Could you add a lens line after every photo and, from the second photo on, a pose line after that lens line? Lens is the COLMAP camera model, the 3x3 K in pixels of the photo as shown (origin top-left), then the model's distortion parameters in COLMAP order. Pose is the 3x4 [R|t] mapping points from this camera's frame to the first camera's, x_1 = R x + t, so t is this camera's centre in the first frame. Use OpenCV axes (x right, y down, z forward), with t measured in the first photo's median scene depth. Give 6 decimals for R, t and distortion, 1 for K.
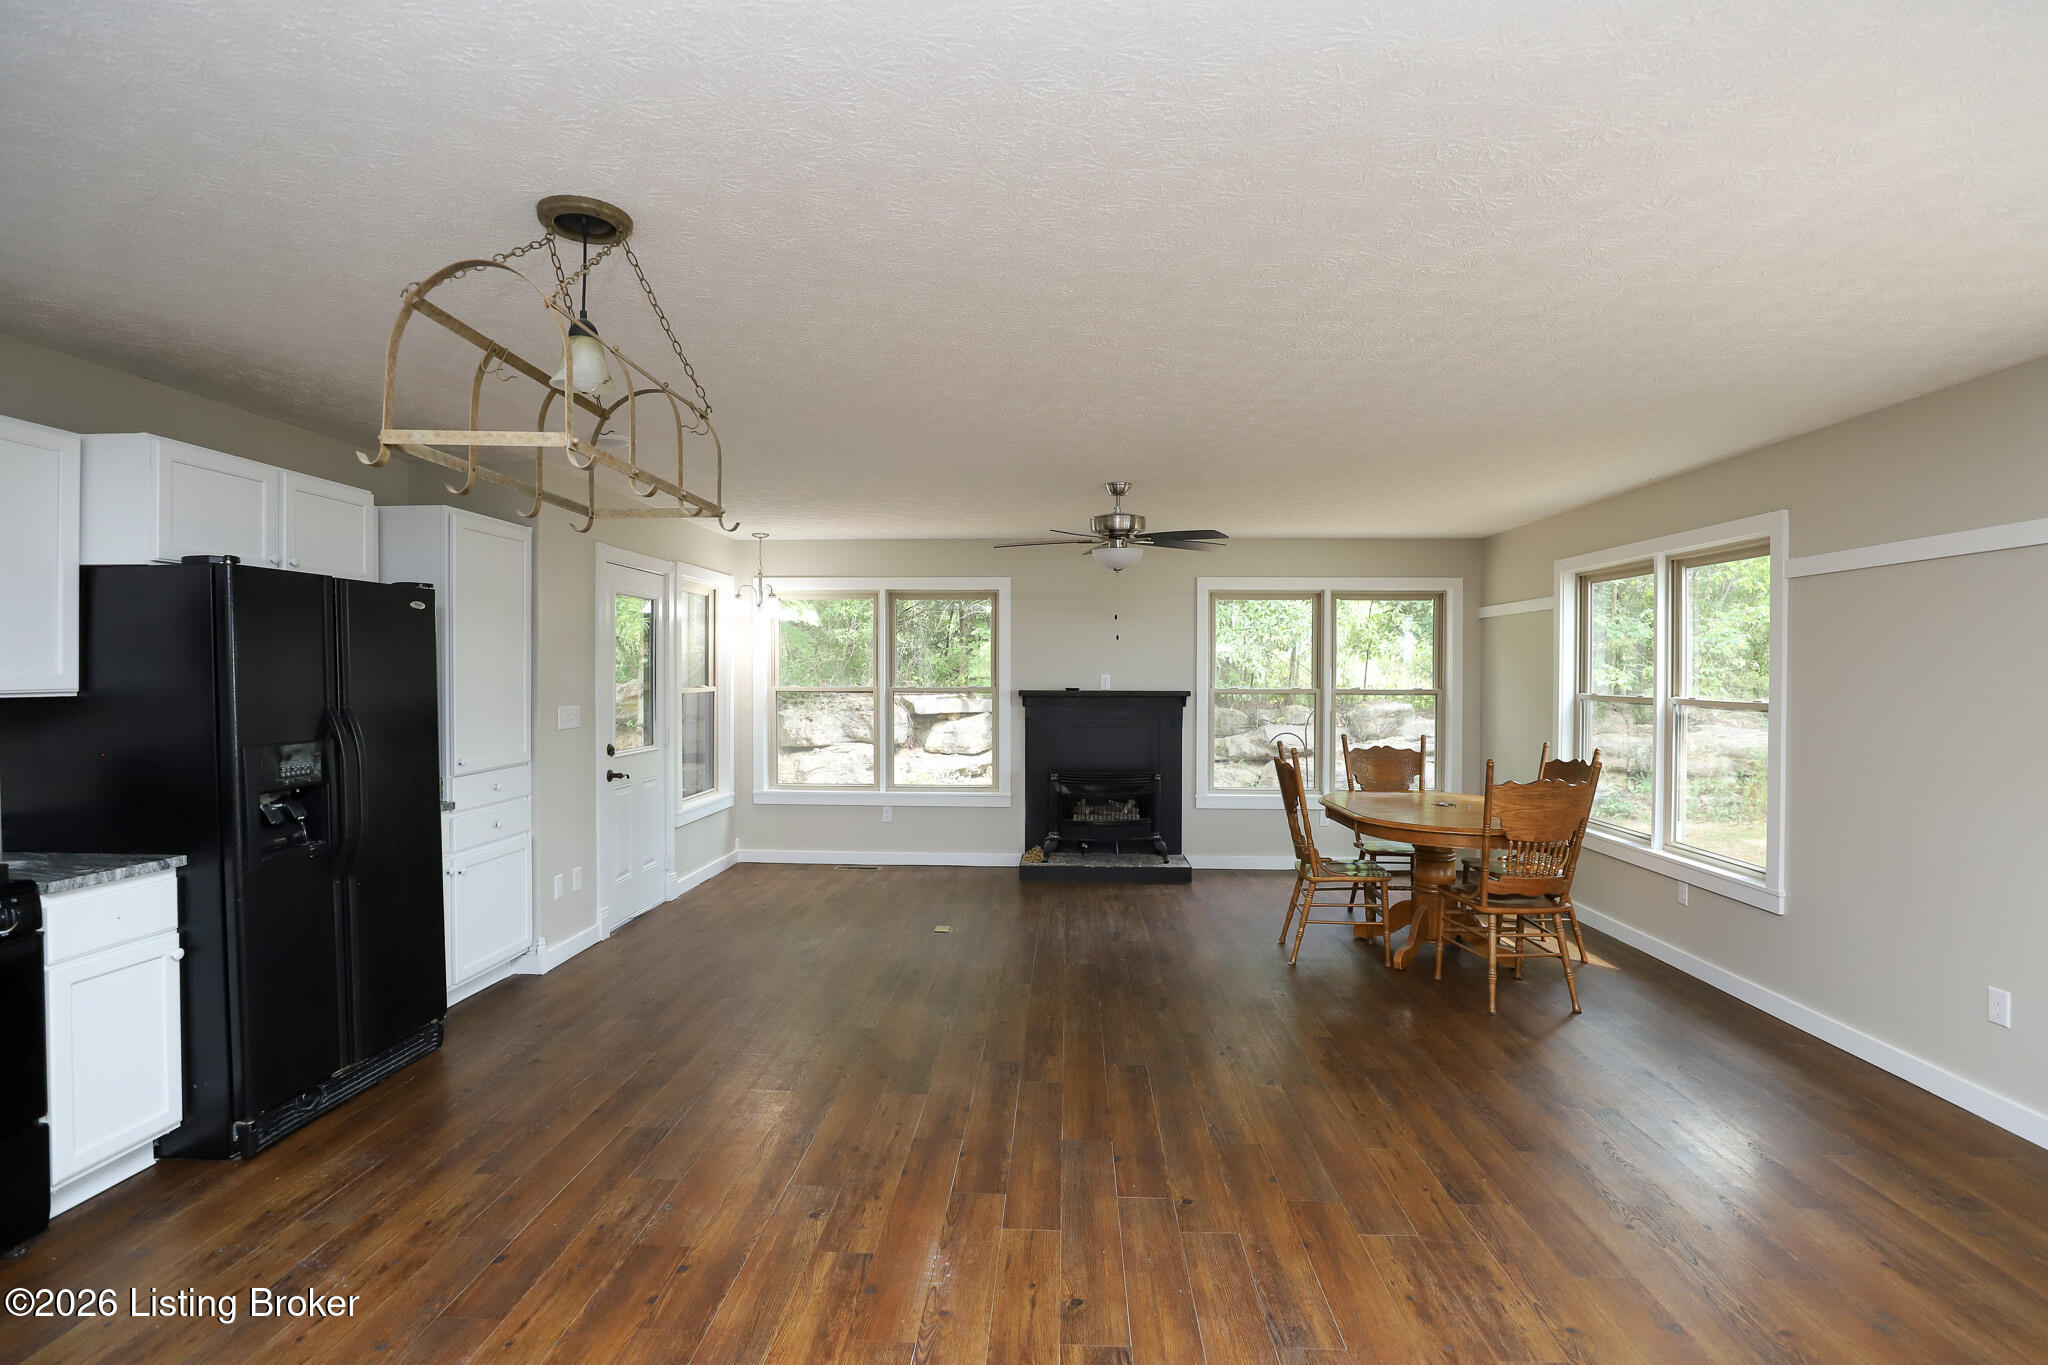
lens RADIAL K [[969.9, 0, 1031.2], [0, 969.9, 681.3], [0, 0, 1]] dist [-0.032421, 0.004111]
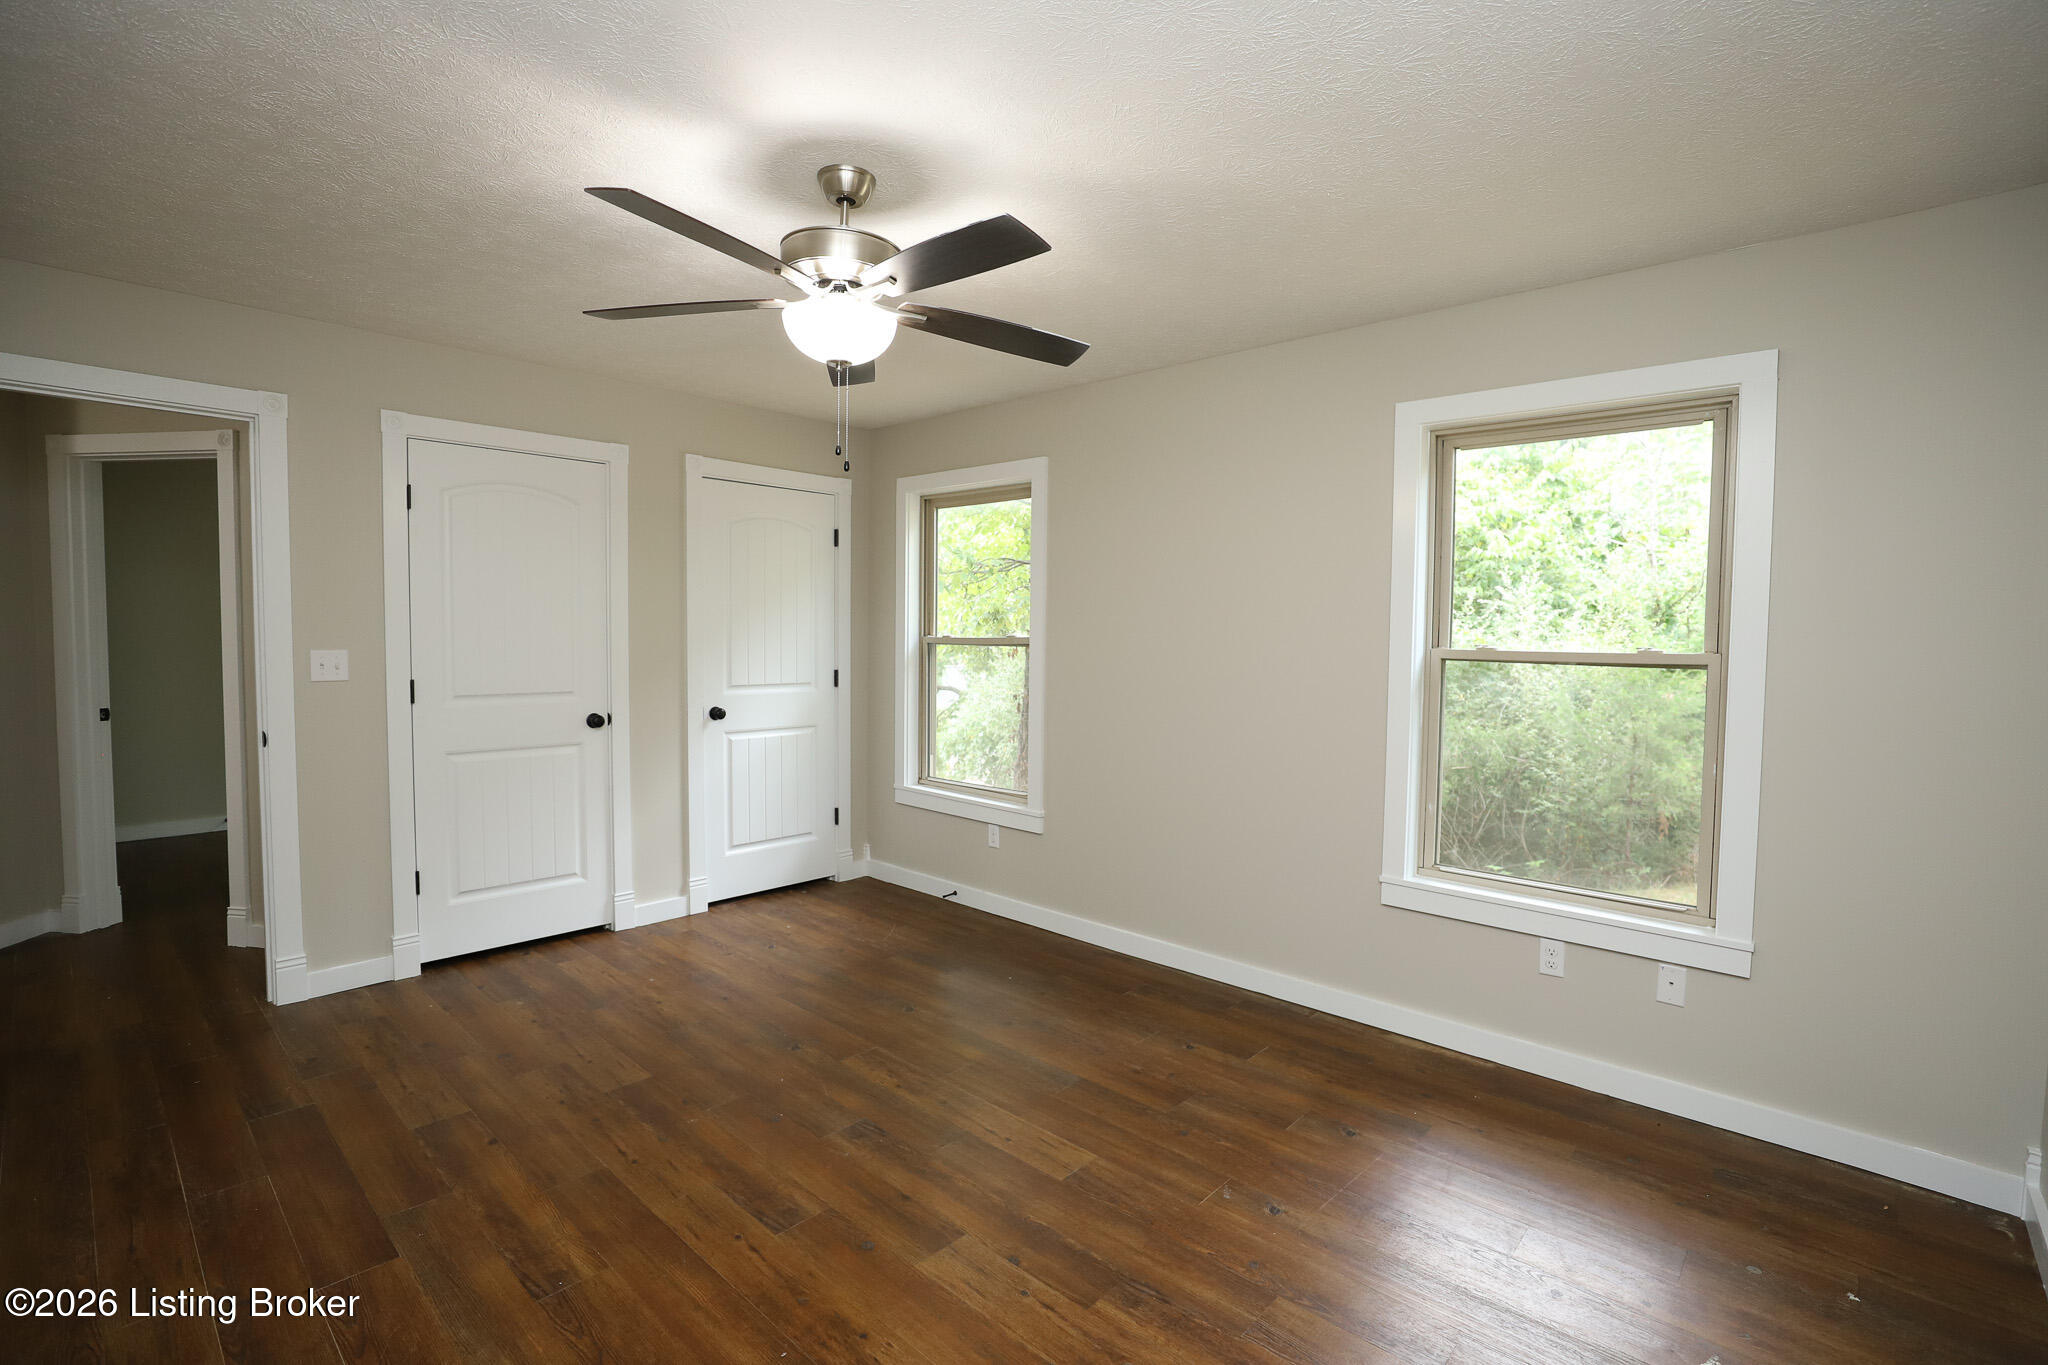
lens RADIAL K [[947.8, 0, 1060.7], [0, 947.8, 647.8], [0, 0, 1]] dist [-0.041160, 0.012273]
pose [[0.657051, -0.024013, 0.753464, 0.001136], [-0.001422, 0.999451, 0.033092, -0.001284], [-0.753845, -0.022815, 0.656656, 0.247293]]
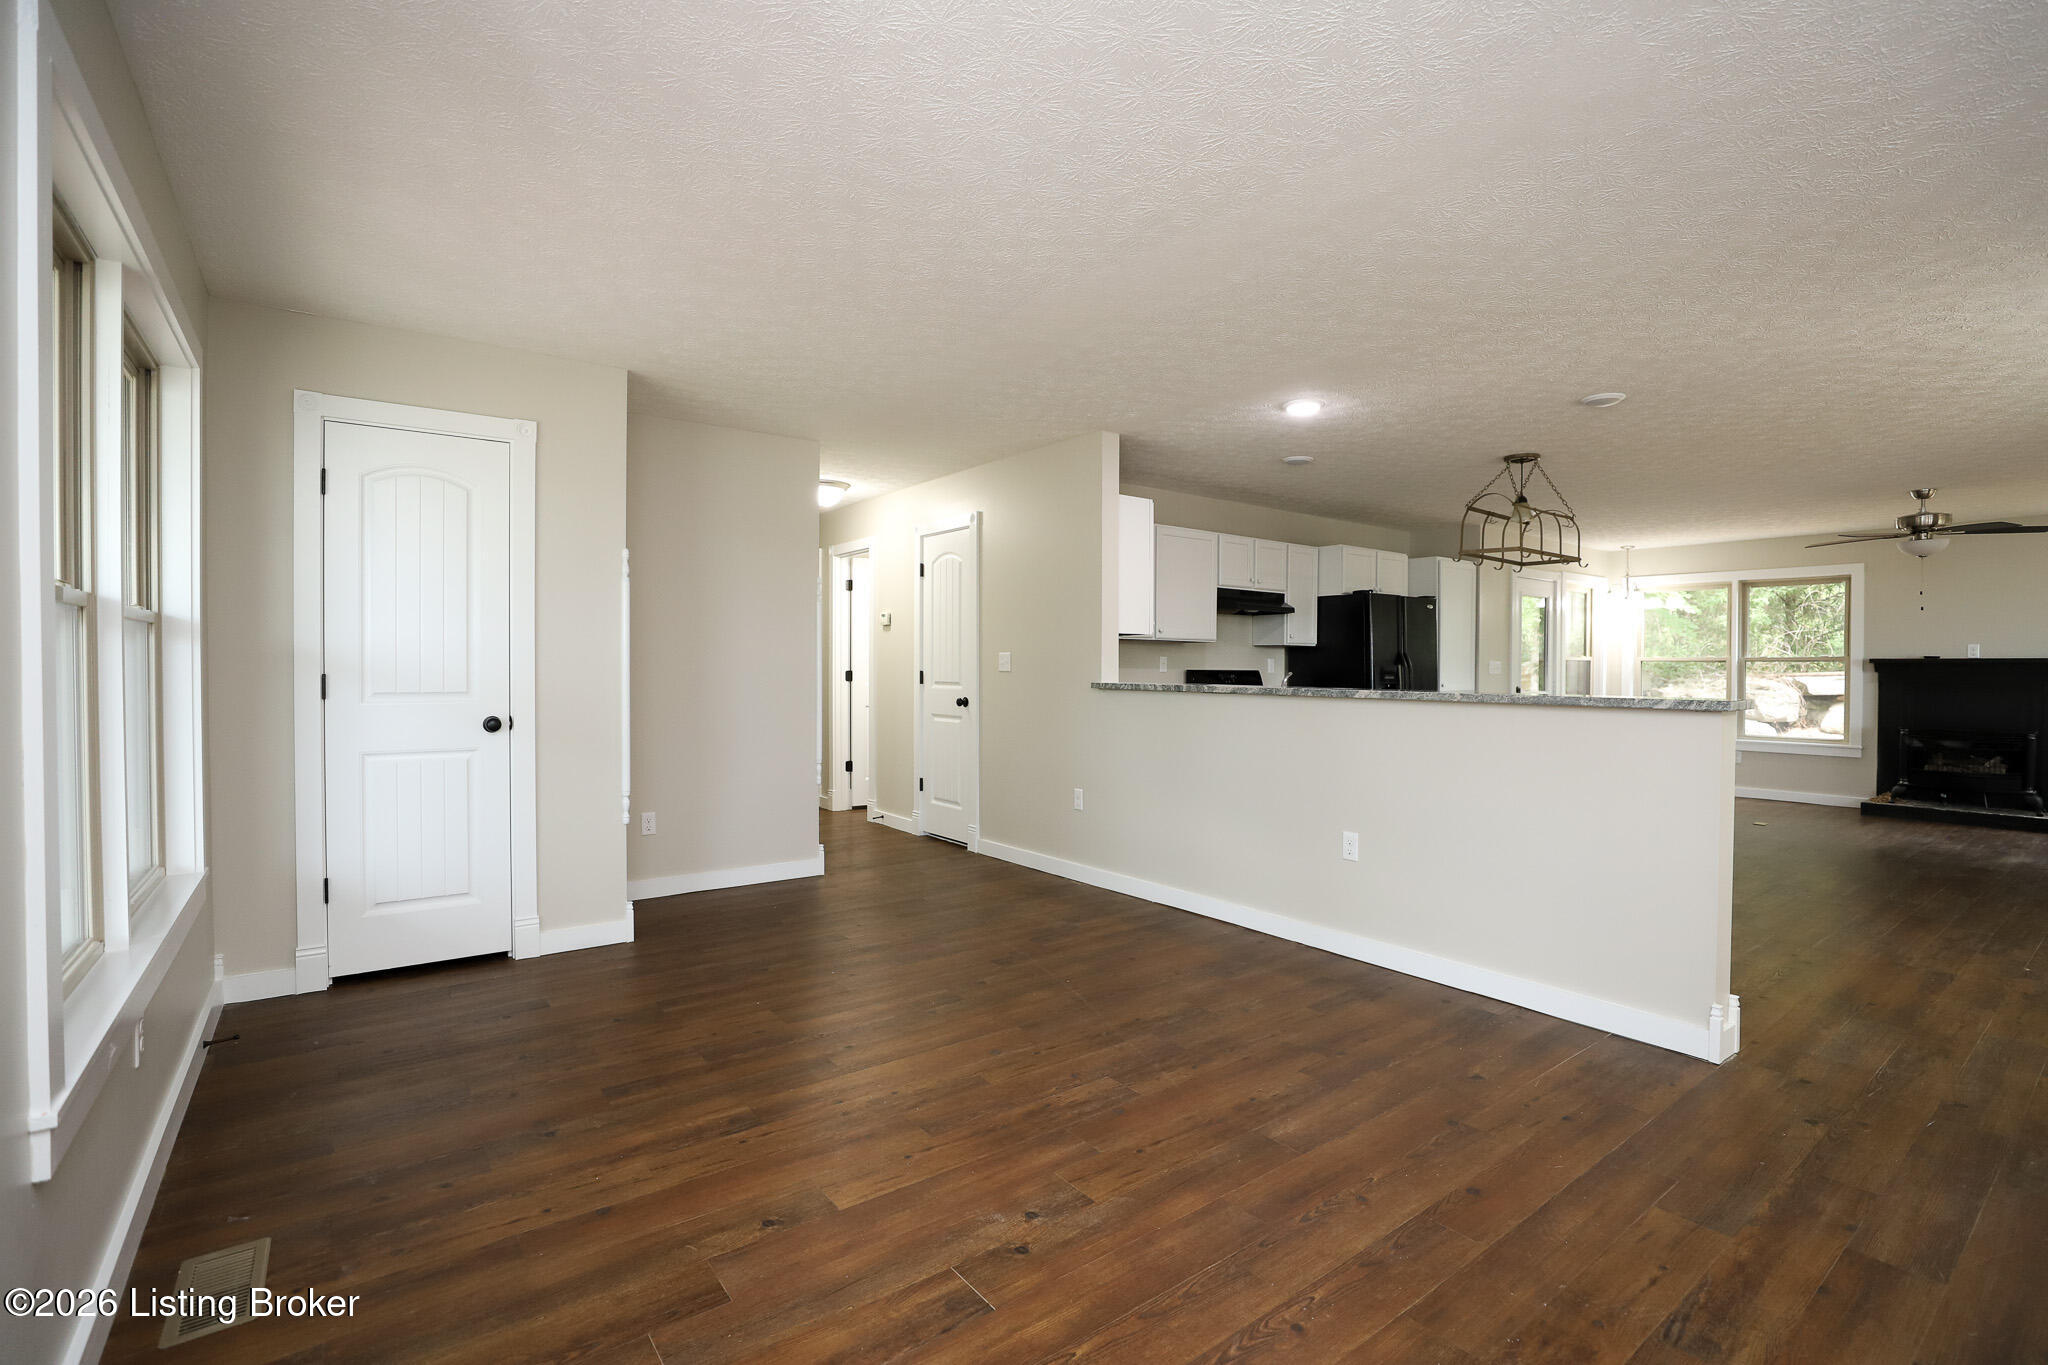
lens RADIAL K [[947.8, 0, 1020.9], [0, 947.8, 685.8], [0, 0, 1]] dist [-0.041160, 0.012273]
pose [[0.636488, 0.014580, -0.771148, 0.307616], [-0.010625, 0.999892, 0.010135, 0.066226], [0.771213, 0.001742, 0.636575, -0.803720]]
